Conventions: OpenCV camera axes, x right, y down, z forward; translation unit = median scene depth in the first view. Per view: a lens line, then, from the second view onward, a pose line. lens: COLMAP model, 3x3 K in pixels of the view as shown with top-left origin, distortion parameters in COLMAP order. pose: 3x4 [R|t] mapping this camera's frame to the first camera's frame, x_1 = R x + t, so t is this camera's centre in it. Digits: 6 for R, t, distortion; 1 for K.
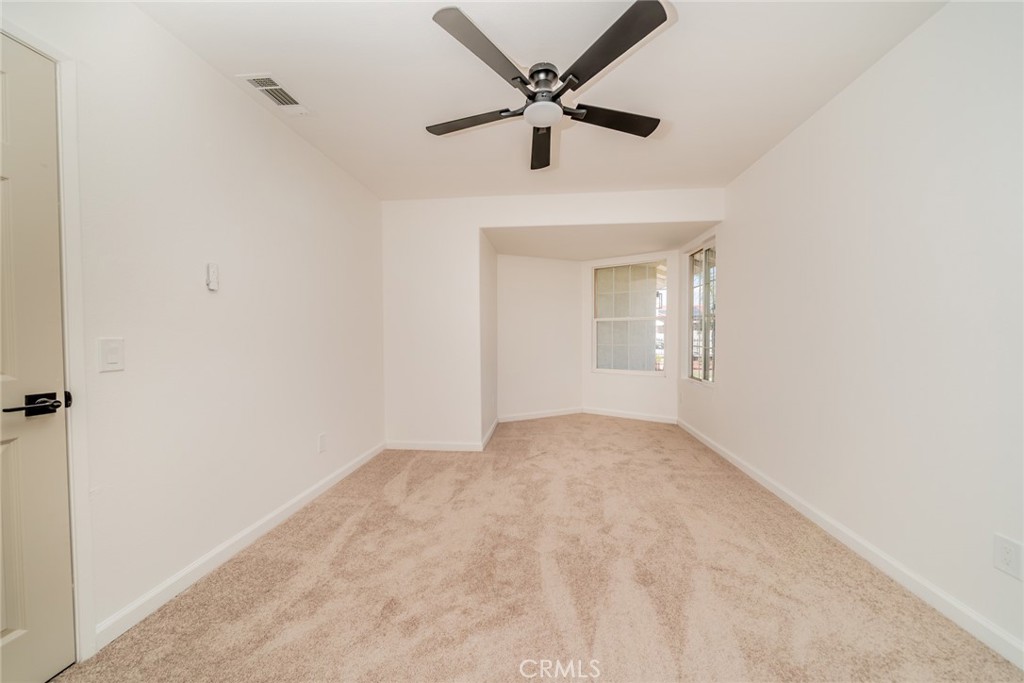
lens RADIAL K [[368.4, 0, 515.3], [0, 368.4, 341.1], [0, 0, 1]] dist [-0.002406, -0.000233]
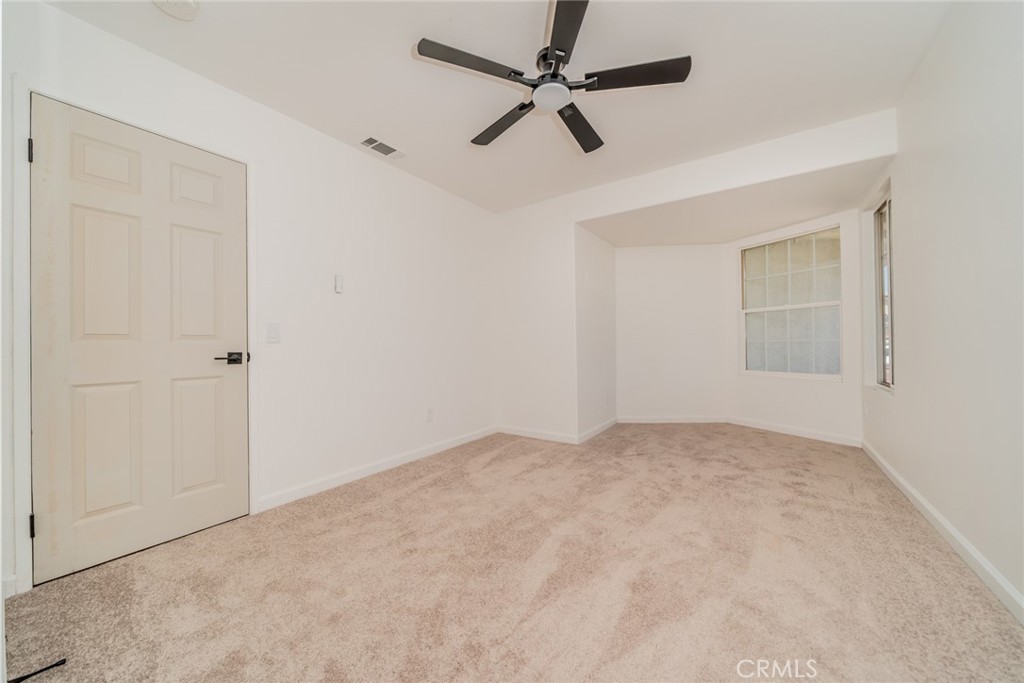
lens RADIAL K [[368.4, 0, 515.3], [0, 368.4, 341.1], [0, 0, 1]] dist [-0.002406, -0.000233]
pose [[0.869879, -0.010877, -0.493145, 0.375669], [-0.002110, 0.999666, -0.025771, 0.066588], [0.493260, 0.023458, 0.869565, 0.063500]]
